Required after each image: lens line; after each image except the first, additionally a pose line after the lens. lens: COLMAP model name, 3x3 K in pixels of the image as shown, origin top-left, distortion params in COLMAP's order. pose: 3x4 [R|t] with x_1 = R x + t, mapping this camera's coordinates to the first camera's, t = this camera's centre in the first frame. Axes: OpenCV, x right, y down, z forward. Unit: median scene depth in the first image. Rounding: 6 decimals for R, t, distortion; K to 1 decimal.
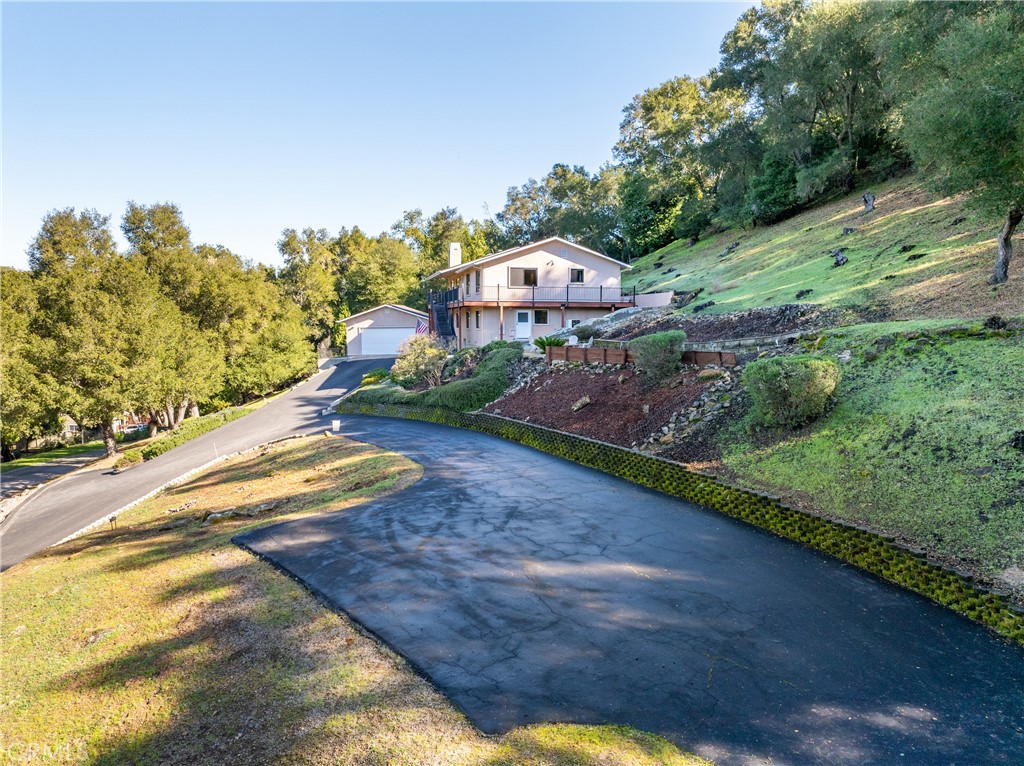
lens RADIAL K [[776.3, 0, 498.1], [0, 776.3, 384.7], [0, 0, 1]] dist [-0.033803, -0.009564]
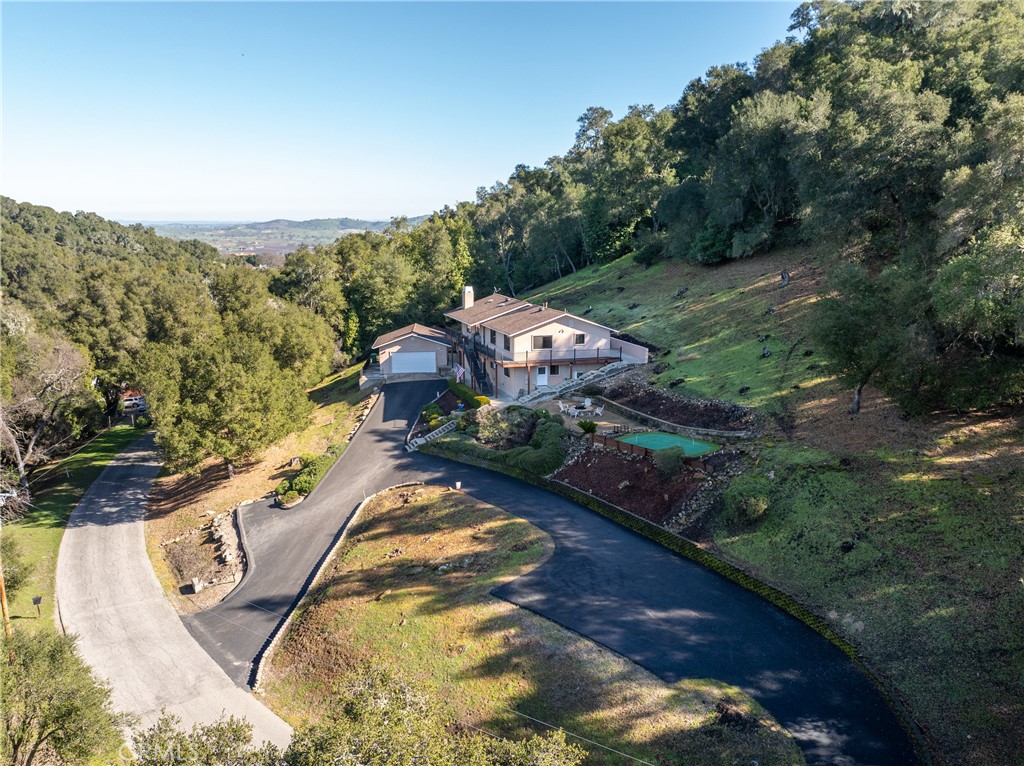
lens RADIAL K [[776.3, 0, 498.1], [0, 776.3, 384.7], [0, 0, 1]] dist [-0.033803, -0.009564]
pose [[0.994724, -0.022679, 0.100052, -0.184164], [0.012356, 0.994644, 0.102619, -0.205055], [-0.101844, -0.100841, 0.989676, -0.361479]]
